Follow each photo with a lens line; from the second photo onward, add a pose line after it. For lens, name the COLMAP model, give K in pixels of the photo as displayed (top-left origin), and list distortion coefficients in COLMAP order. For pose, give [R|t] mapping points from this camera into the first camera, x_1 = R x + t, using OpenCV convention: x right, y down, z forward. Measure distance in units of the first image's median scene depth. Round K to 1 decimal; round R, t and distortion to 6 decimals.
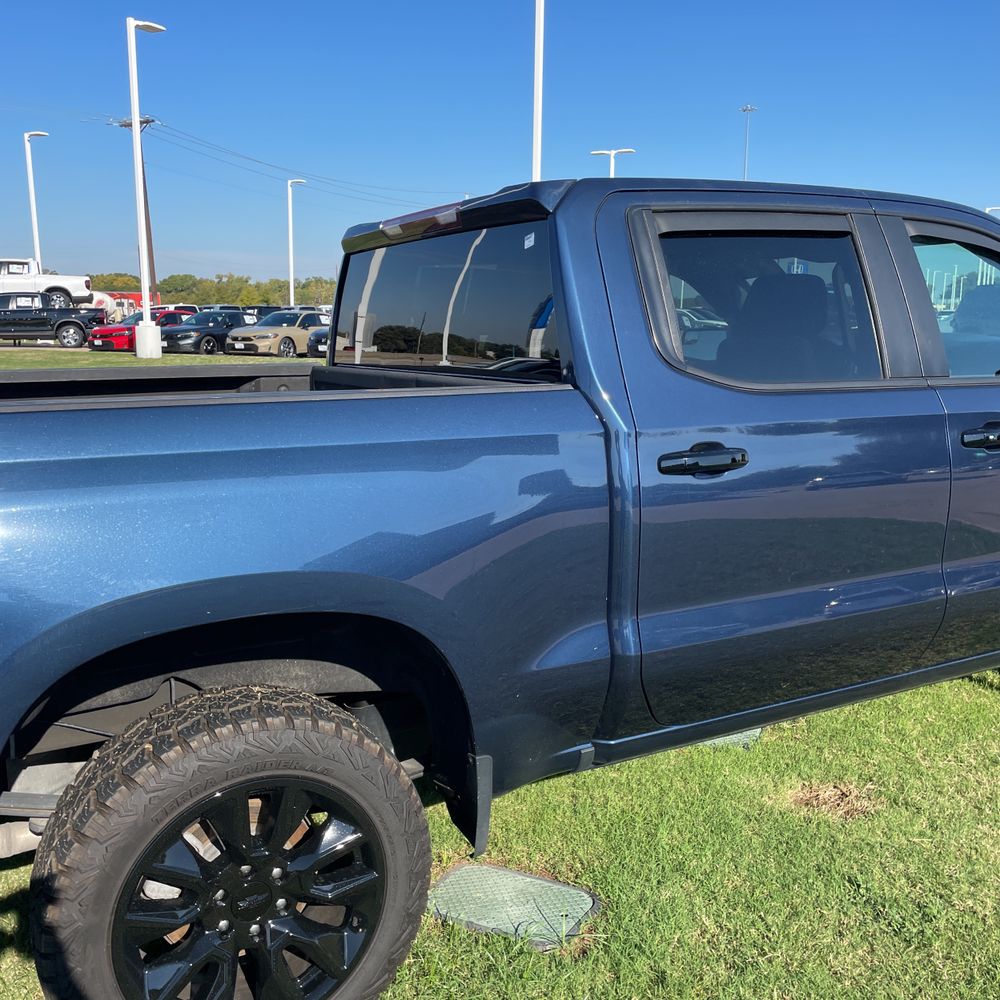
lens RADIAL K [[1018.9, 0, 495.8], [0, 1018.9, 510.0], [0, 0, 1]] dist [0.013975, -0.013323]
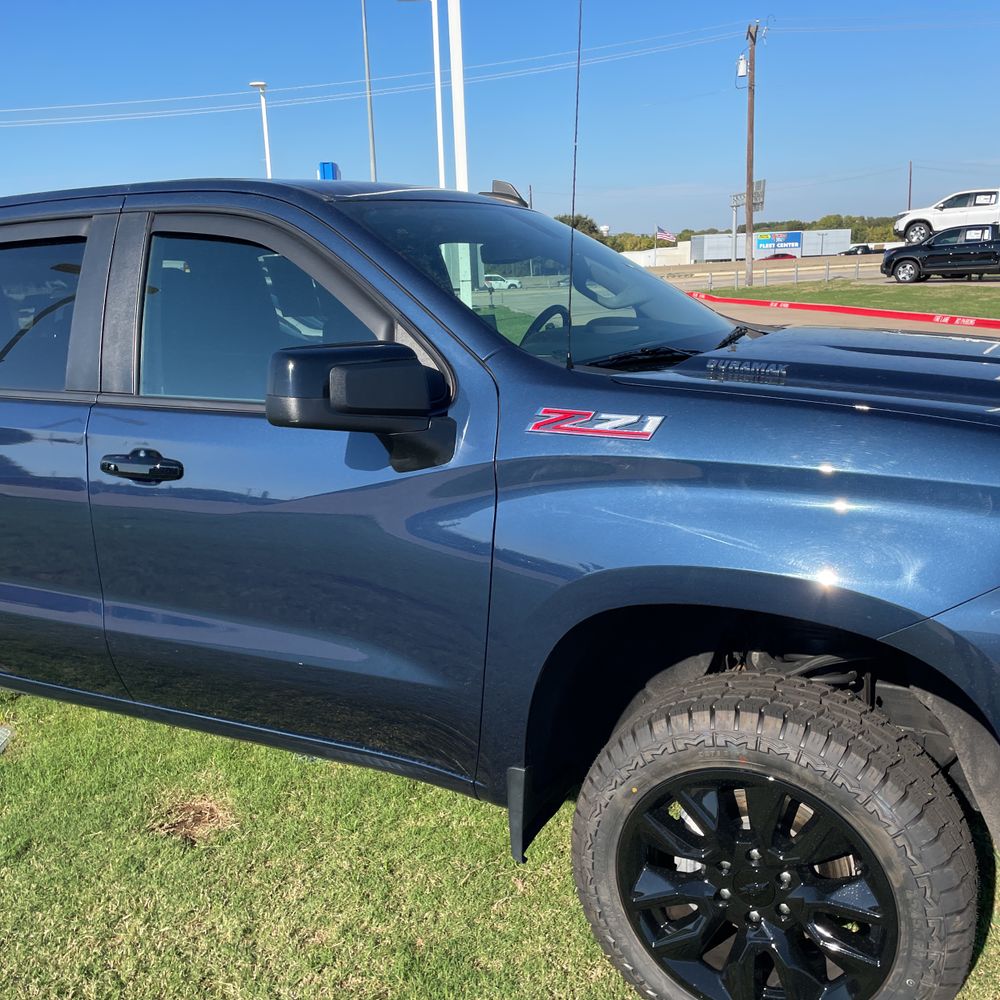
lens RADIAL K [[1011.0, 0, 496.6], [0, 1011.0, 514.5], [0, 0, 1]] dist [0.113094, -0.170077]
pose [[0.563377, 0.172654, -0.807959, 0.122030], [-0.115147, 0.984785, 0.130151, -0.016205], [0.818137, 0.019710, 0.574686, 0.067276]]
